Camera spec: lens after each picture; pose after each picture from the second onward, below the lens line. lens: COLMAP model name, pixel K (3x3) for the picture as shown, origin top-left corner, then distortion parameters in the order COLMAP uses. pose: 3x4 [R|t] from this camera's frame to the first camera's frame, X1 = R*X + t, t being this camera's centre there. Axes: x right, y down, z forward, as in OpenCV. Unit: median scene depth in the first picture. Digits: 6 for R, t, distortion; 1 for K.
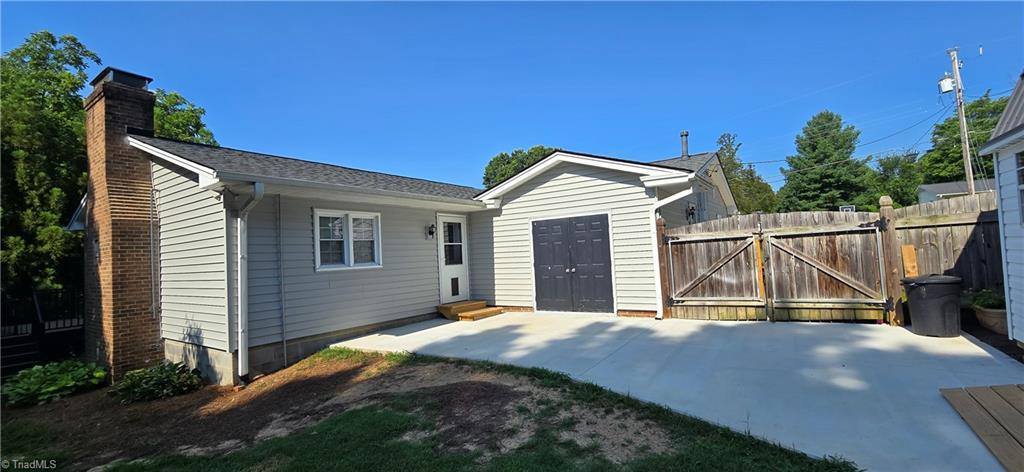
lens RADIAL K [[424.9, 0, 512.0], [0, 424.9, 236.0], [0, 0, 1]] dist [-0.010341, 0.005616]
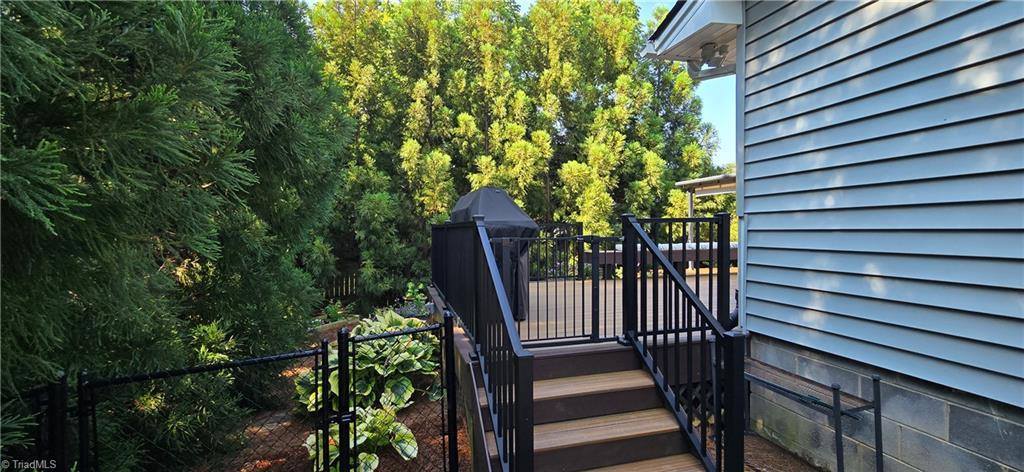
lens RADIAL K [[424.9, 0, 512.0], [0, 424.9, 236.0], [0, 0, 1]] dist [-0.010341, 0.005616]
pose [[0.763350, 0.054690, -0.643666, -0.619274], [0.000538, 0.996356, 0.085295, 0.075509], [0.645985, -0.065457, 0.760539, 0.428173]]
